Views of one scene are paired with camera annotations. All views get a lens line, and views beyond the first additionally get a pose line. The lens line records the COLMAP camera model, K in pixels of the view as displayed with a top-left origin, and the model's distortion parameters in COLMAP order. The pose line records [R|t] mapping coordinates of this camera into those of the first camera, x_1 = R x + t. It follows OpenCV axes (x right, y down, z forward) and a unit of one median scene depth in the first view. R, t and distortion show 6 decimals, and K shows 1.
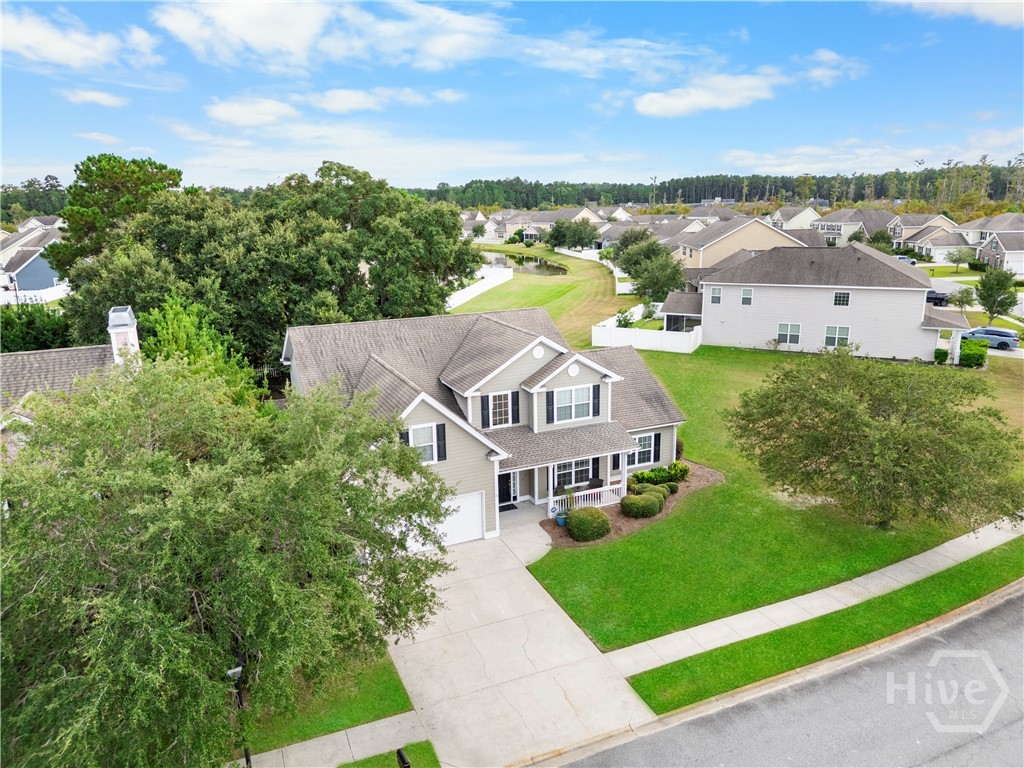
lens RADIAL K [[715.5, 0, 512.0], [0, 715.5, 384.0], [0, 0, 1]] dist [0.098020, -0.128674]
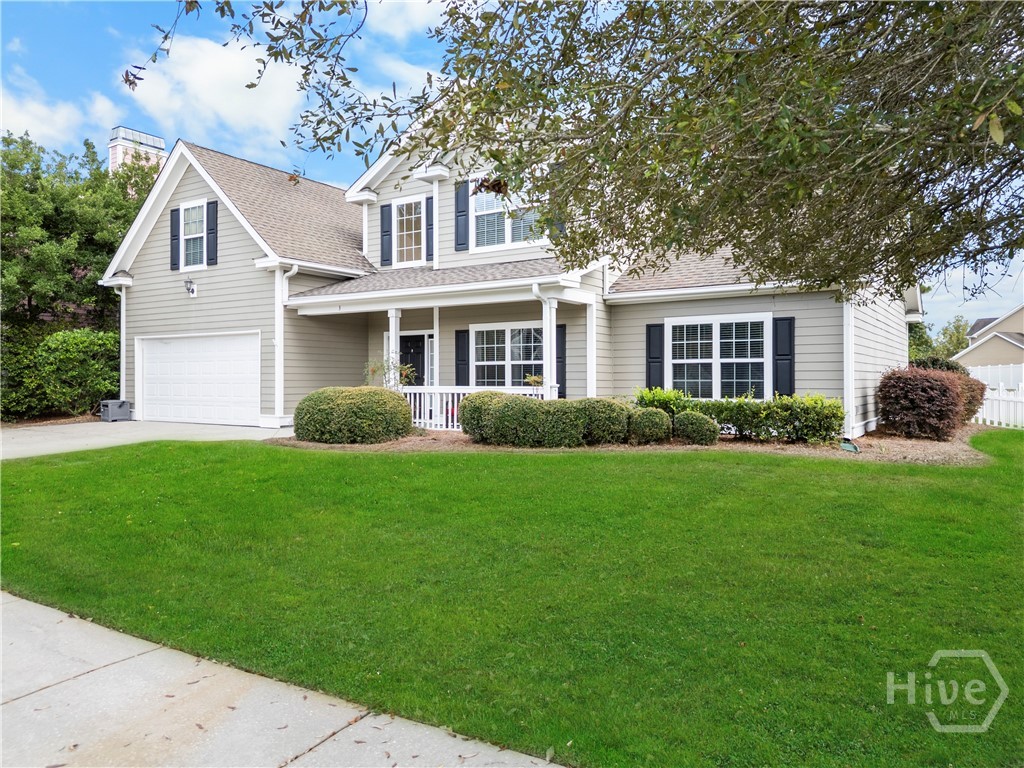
lens RADIAL K [[715.5, 0, 512.0], [0, 715.5, 384.0], [0, 0, 1]] dist [0.098020, -0.128674]
pose [[0.539625, 0.022693, -0.841599, 0.466416], [-0.217112, 0.969576, -0.113066, 0.183919], [0.813429, 0.243734, 0.528135, 0.767985]]
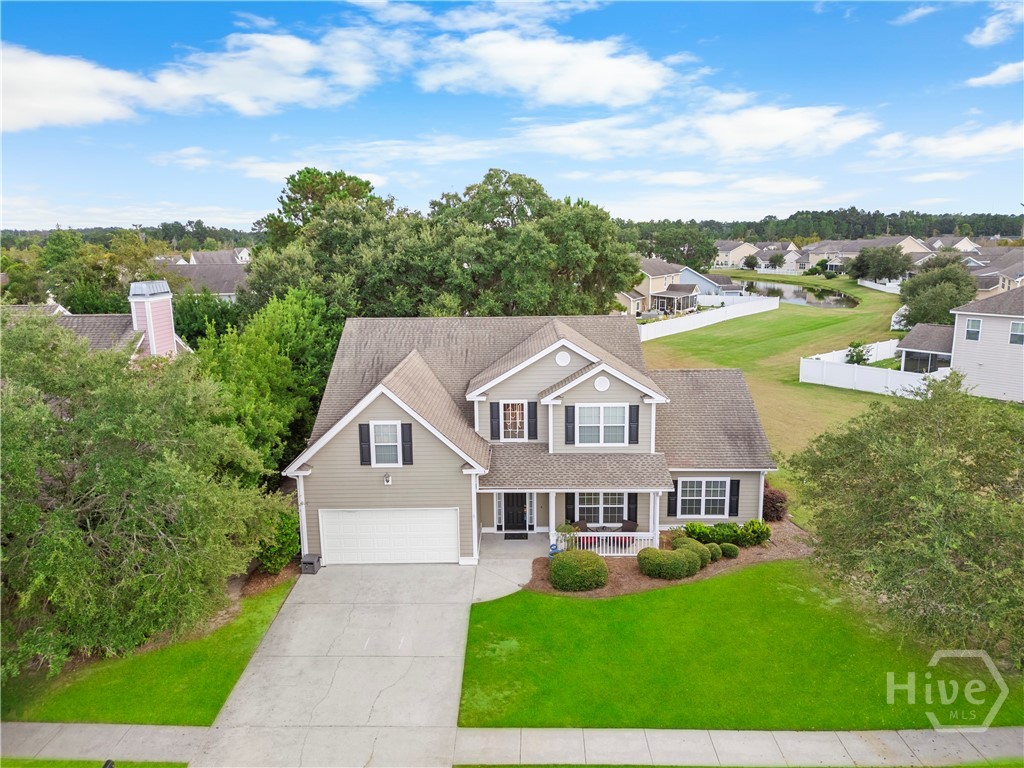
lens RADIAL K [[715.5, 0, 512.0], [0, 715.5, 384.0], [0, 0, 1]] dist [0.098020, -0.128674]
pose [[0.904729, 0.089166, -0.416551, 0.324660], [-0.108784, 0.993787, -0.023544, 0.011446], [0.411864, 0.066615, 0.908807, 0.198021]]
